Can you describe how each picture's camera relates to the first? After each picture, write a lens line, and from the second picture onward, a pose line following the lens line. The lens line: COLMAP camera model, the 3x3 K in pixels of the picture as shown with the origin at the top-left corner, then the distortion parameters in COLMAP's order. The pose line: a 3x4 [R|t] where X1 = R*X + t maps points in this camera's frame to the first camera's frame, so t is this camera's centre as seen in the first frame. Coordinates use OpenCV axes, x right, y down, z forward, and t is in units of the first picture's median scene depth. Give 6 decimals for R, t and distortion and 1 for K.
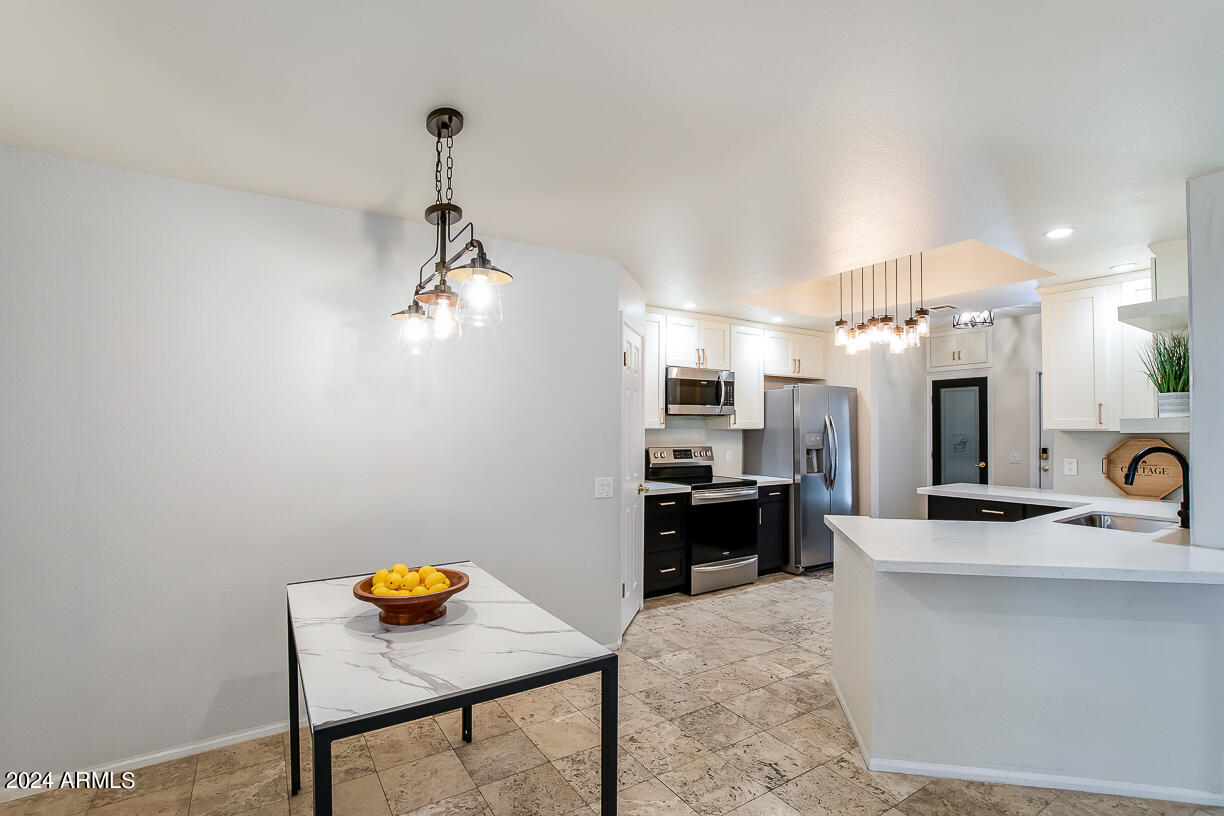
lens RADIAL K [[560.3, 0, 611.4], [0, 560.3, 423.0], [0, 0, 1]] dist [-0.029403, 0.001003]
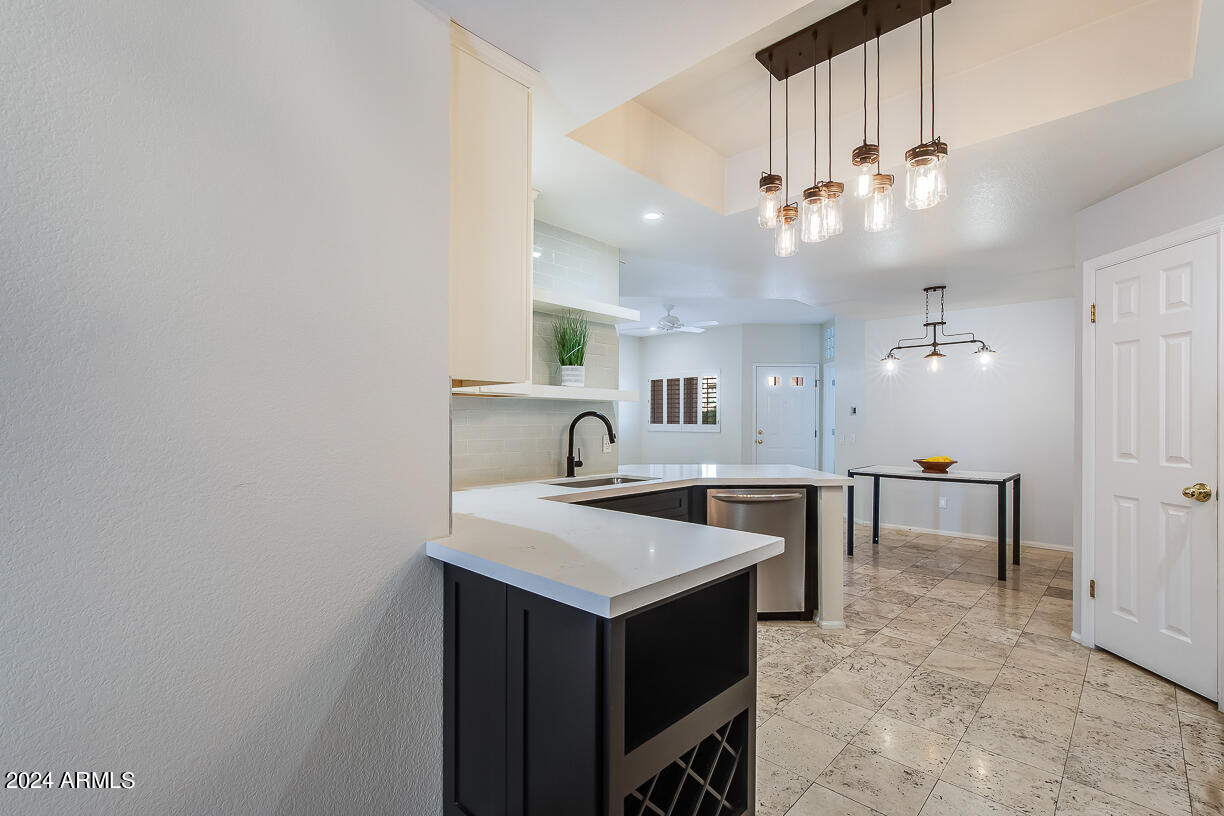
lens RADIAL K [[557.1, 0, 613.8], [0, 557.1, 413.6], [0, 0, 1]] dist [0.000010, 0.000624]
pose [[-0.971964, -0.007508, -0.235011, 0.651793], [-0.002988, 0.999804, -0.019584, 0.037779], [0.235112, -0.018332, -0.971795, 1.165647]]
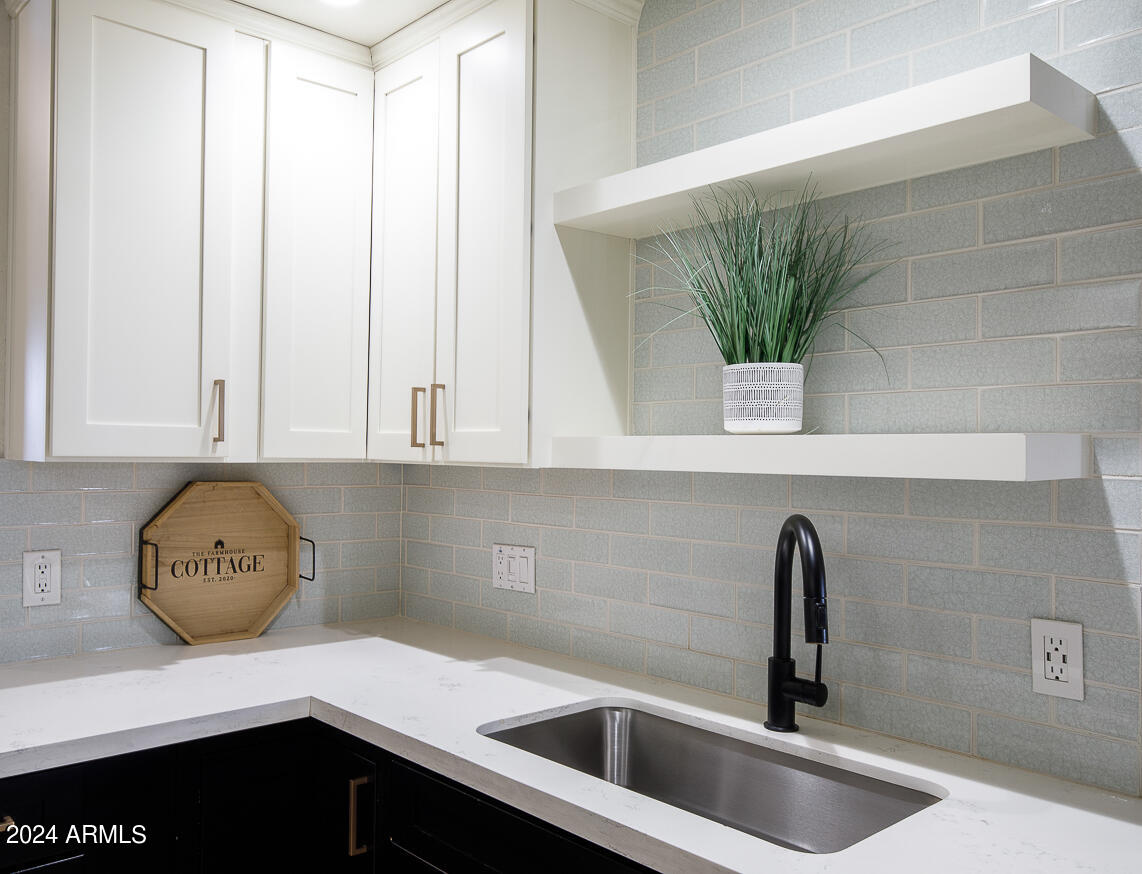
lens RADIAL K [[925.8, 0, 505.7], [0, 925.8, 436.5], [0, 0, 1]] dist [-0.000499, -0.000913]
pose [[-0.137968, 0.016563, 0.990298, 0.232249], [-0.019444, 0.999622, -0.019428, 0.004303], [-0.990246, -0.021936, -0.137594, 0.662403]]
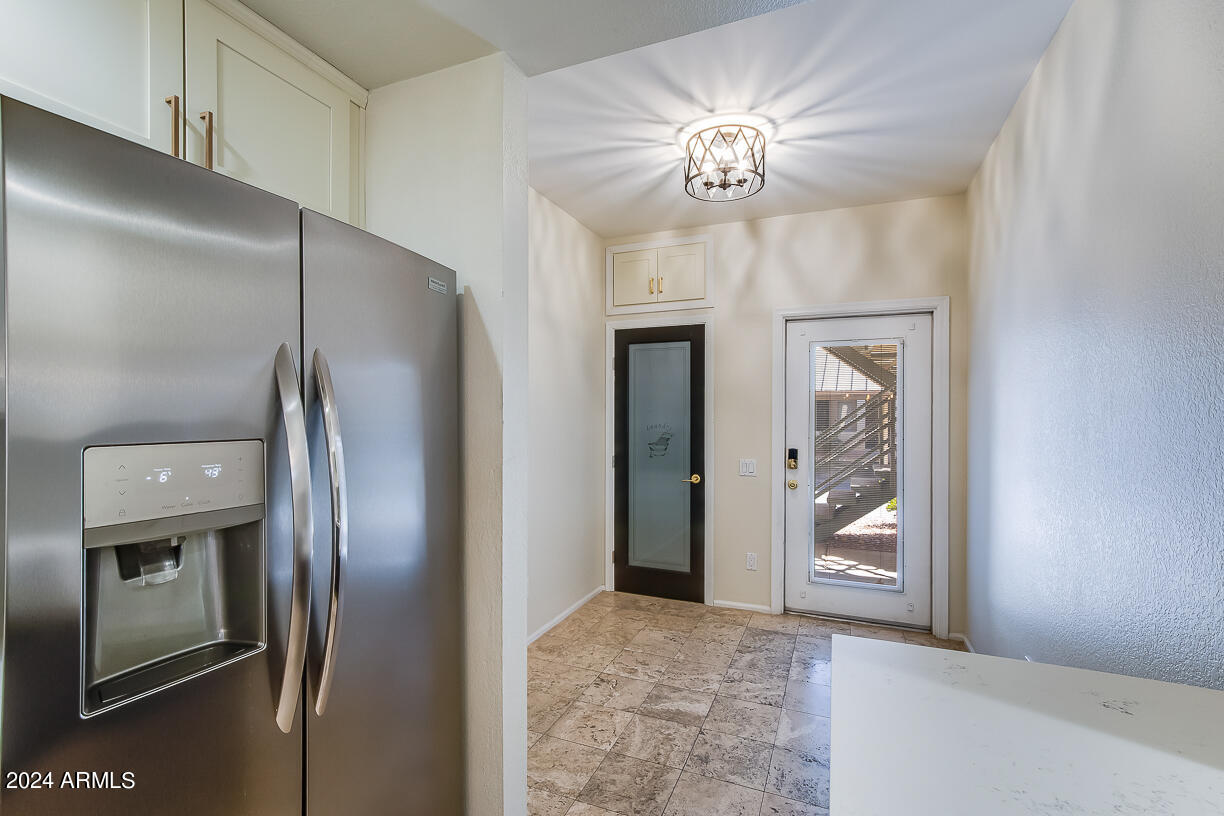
lens RADIAL K [[557.1, 0, 613.8], [0, 557.1, 413.6], [0, 0, 1]] dist [0.000010, 0.000624]
pose [[0.823086, 0.000355, 0.567917, 0.388102], [-0.005376, 0.999960, 0.007166, 0.006593], [-0.567892, -0.008951, 0.823055, 0.809633]]
